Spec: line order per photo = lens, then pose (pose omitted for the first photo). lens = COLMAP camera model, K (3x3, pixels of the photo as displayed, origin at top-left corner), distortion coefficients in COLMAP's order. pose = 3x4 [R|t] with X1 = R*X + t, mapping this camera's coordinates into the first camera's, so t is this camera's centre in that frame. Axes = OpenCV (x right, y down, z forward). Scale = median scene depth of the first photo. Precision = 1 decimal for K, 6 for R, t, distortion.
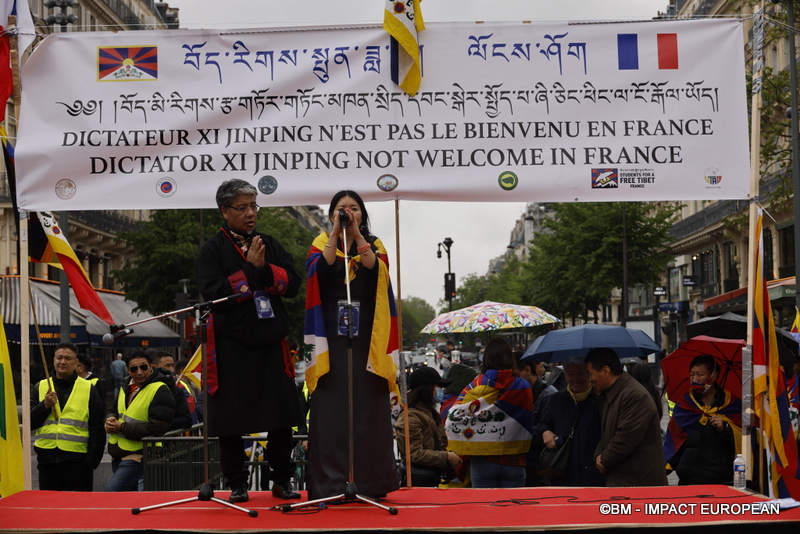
lens RADIAL K [[1714.7, 0, 400.0], [0, 1714.7, 267.0], [0, 0, 1]] dist [-0.110915, -0.972936]
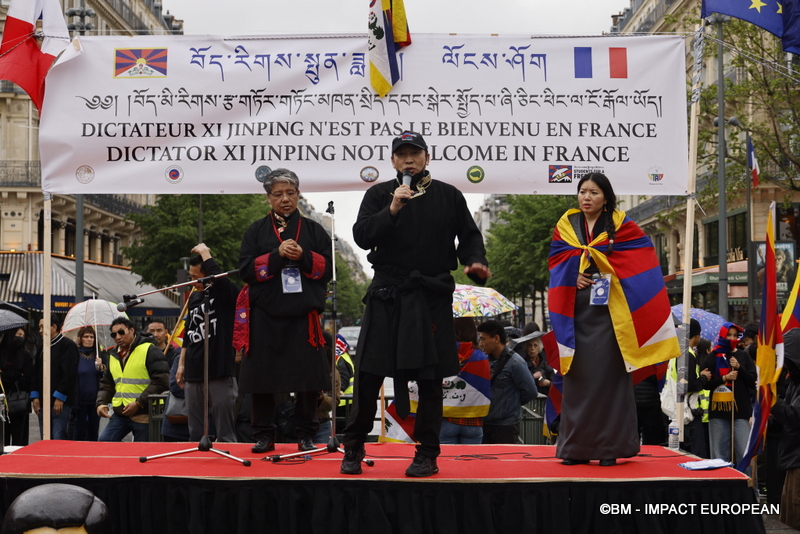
lens RADIAL K [[1494.9, 0, 396.6], [0, 1494.9, 279.5], [0, 0, 1]] dist [-0.139751, 0.028341]
pose [[0.999691, 0.018438, 0.016686, -0.004423], [-0.018753, 0.999645, 0.018937, 0.001775], [-0.016331, -0.019244, 0.999681, 0.010790]]
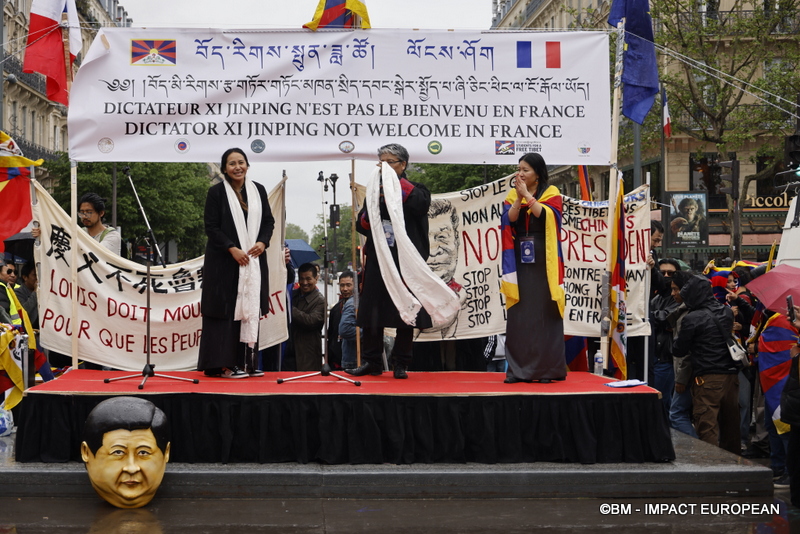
lens RADIAL K [[1554.2, 0, 400.0], [0, 1554.2, 267.0], [0, 0, 1]] dist [0.034124, -2.052861]
pose [[0.996394, 0.019289, 0.082620, -0.064580], [-0.022999, 0.998758, 0.044195, -0.009427], [-0.081665, -0.045936, 0.995601, -0.235015]]
